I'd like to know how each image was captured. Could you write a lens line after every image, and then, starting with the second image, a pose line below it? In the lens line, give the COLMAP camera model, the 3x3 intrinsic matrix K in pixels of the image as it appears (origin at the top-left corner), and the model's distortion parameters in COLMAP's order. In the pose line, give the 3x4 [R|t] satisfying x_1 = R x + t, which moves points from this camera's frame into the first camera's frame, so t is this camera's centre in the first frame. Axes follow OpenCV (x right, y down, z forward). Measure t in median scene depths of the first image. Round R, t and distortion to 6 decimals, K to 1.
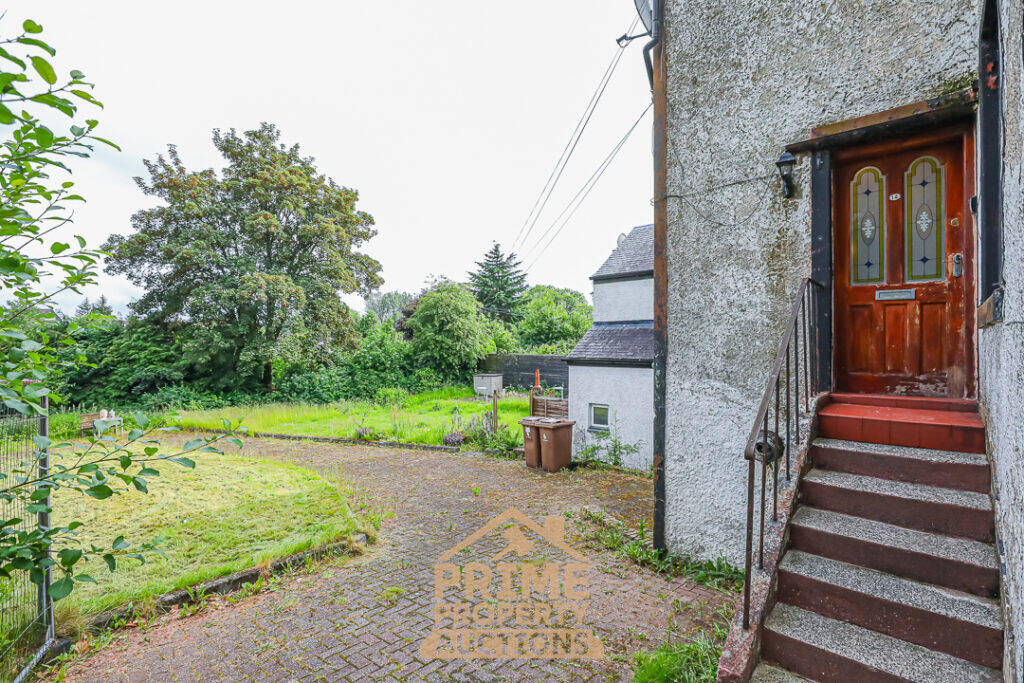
lens RADIAL K [[479.3, 0, 510.5], [0, 479.3, 340.7], [0, 0, 1]] dist [-0.020106, 0.009415]
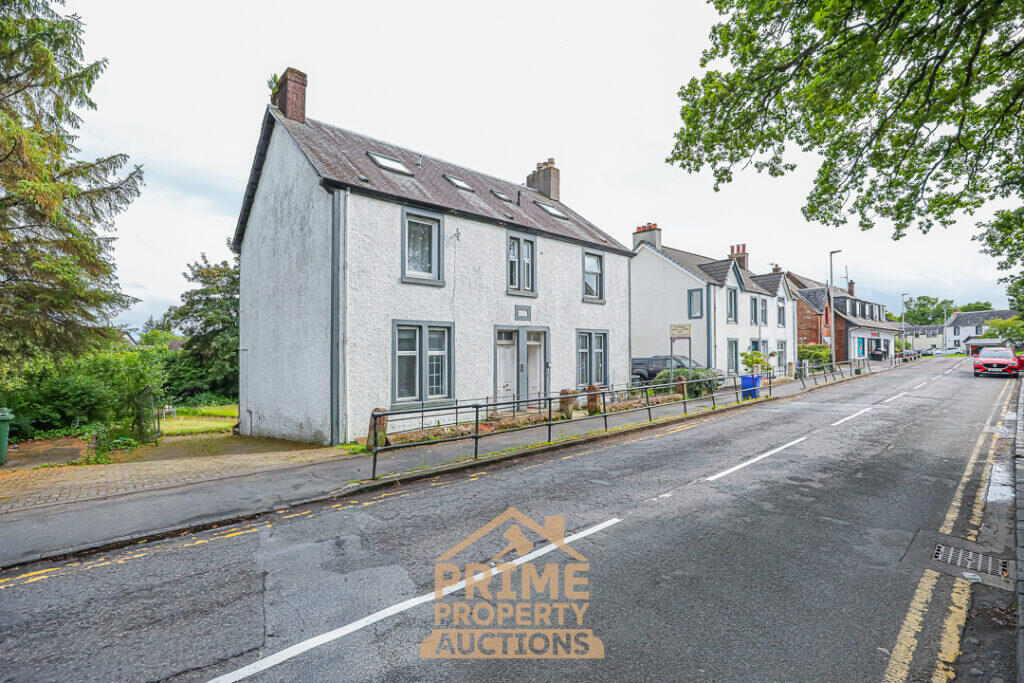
lens RADIAL K [[479.3, 0, 513.4], [0, 479.3, 344.2], [0, 0, 1]] dist [-0.020106, 0.009415]
pose [[0.997049, -0.008154, -0.076331, 0.545391], [0.007742, 0.999954, -0.005692, -0.063126], [0.076374, 0.005084, 0.997066, -0.640899]]
